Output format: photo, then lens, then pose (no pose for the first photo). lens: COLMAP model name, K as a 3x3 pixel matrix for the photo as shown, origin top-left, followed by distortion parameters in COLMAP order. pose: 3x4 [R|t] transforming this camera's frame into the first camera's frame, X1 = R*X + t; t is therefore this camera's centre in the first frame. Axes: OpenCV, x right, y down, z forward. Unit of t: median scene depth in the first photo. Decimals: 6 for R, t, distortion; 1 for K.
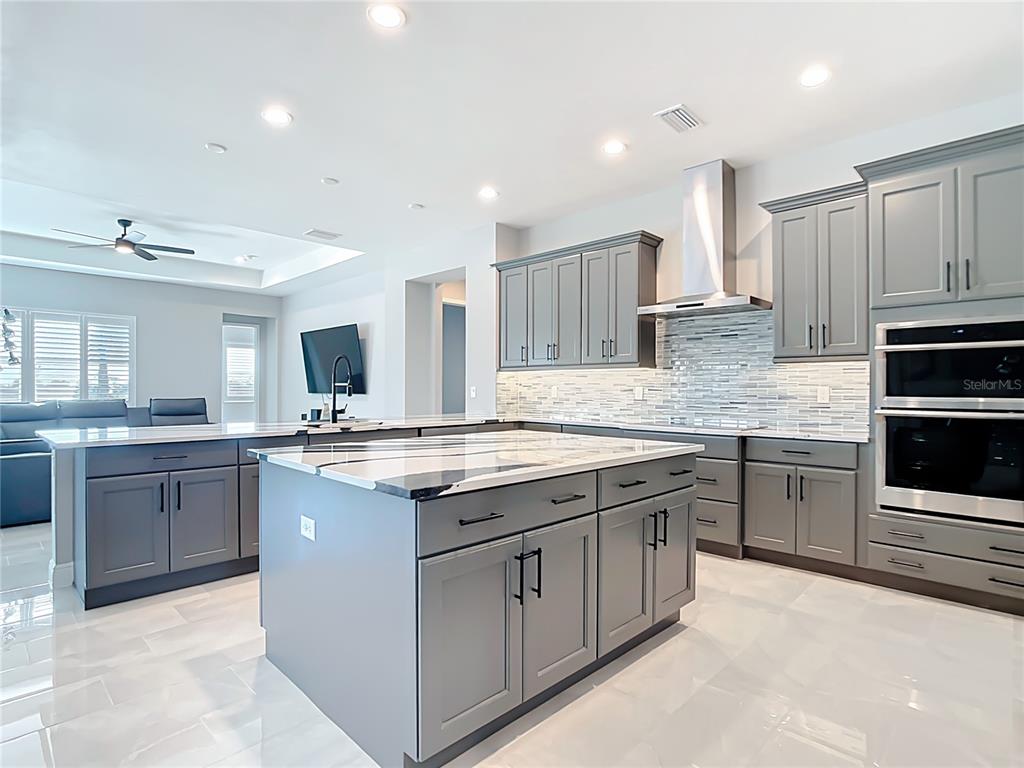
lens RADIAL K [[536.9, 0, 513.2], [0, 536.9, 387.8], [0, 0, 1]] dist [-0.031955, 0.010675]
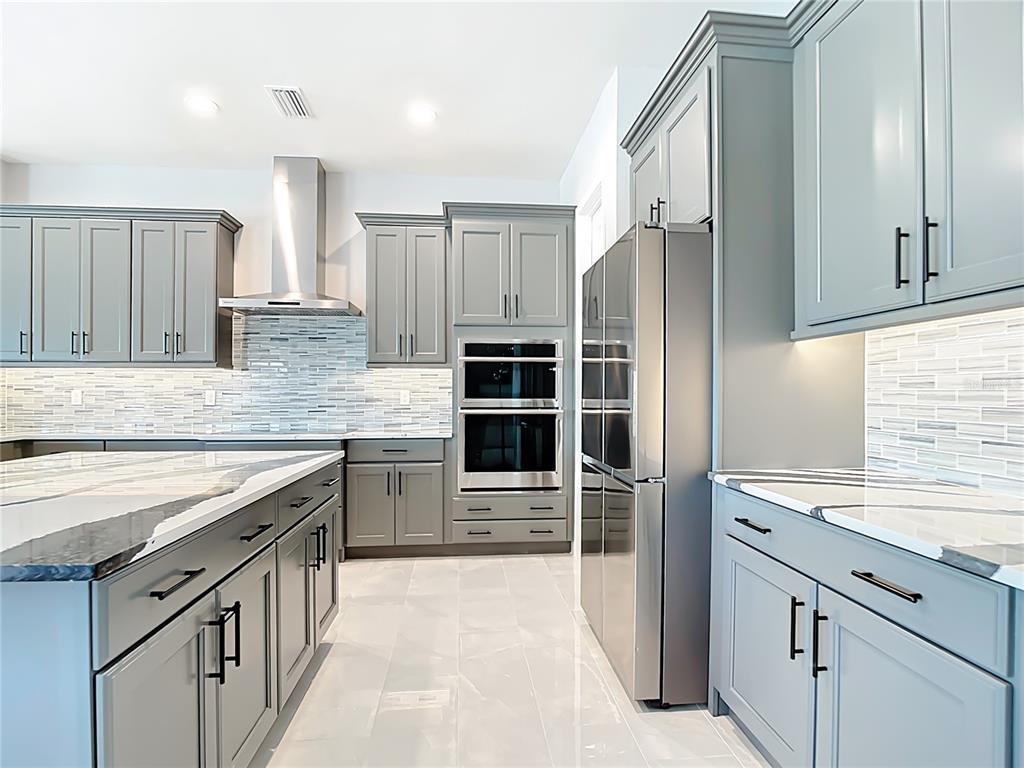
lens RADIAL K [[536.9, 0, 514.7], [0, 536.9, 388.7], [0, 0, 1]] dist [-0.031955, 0.010675]
pose [[0.647624, 0.001997, 0.761958, -0.116005], [0.000317, 0.999996, -0.002891, -0.001884], [-0.761960, 0.002114, 0.647620, 0.085876]]
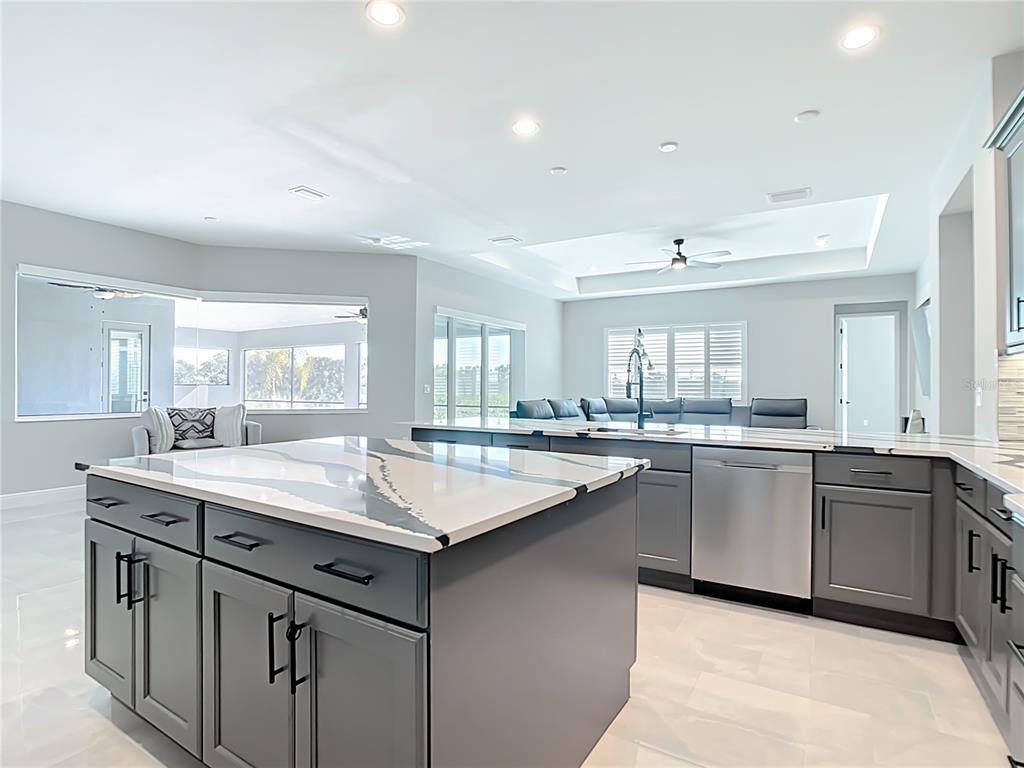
lens RADIAL K [[536.9, 0, 510.8], [0, 536.9, 384.8], [0, 0, 1]] dist [-0.031955, 0.010675]
pose [[0.225964, -0.002519, -0.974132, 0.461146], [-0.004406, 0.999984, -0.003608, 0.000298], [0.974126, 0.005107, 0.225949, 0.610986]]
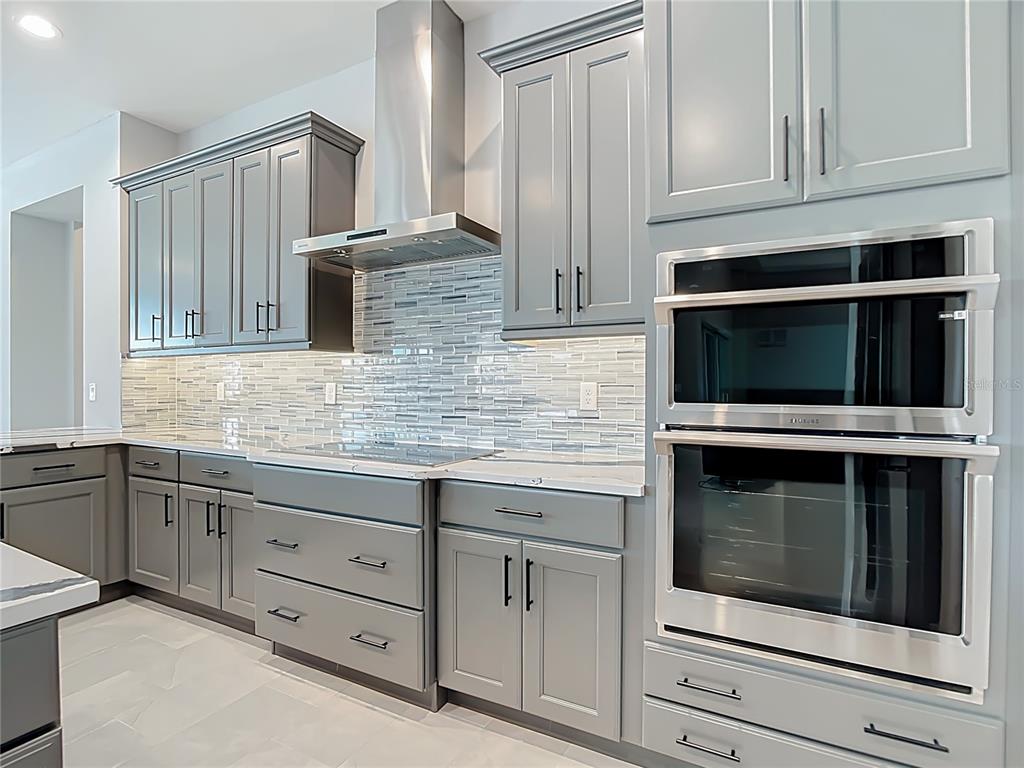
lens RADIAL K [[536.9, 0, 507.9], [0, 536.9, 384.5], [0, 0, 1]] dist [-0.031955, 0.010675]
pose [[0.964410, -0.003016, 0.264395, 0.313351], [0.002211, 0.999992, 0.003343, -0.001643], [-0.264403, -0.002639, 0.964409, 0.416211]]
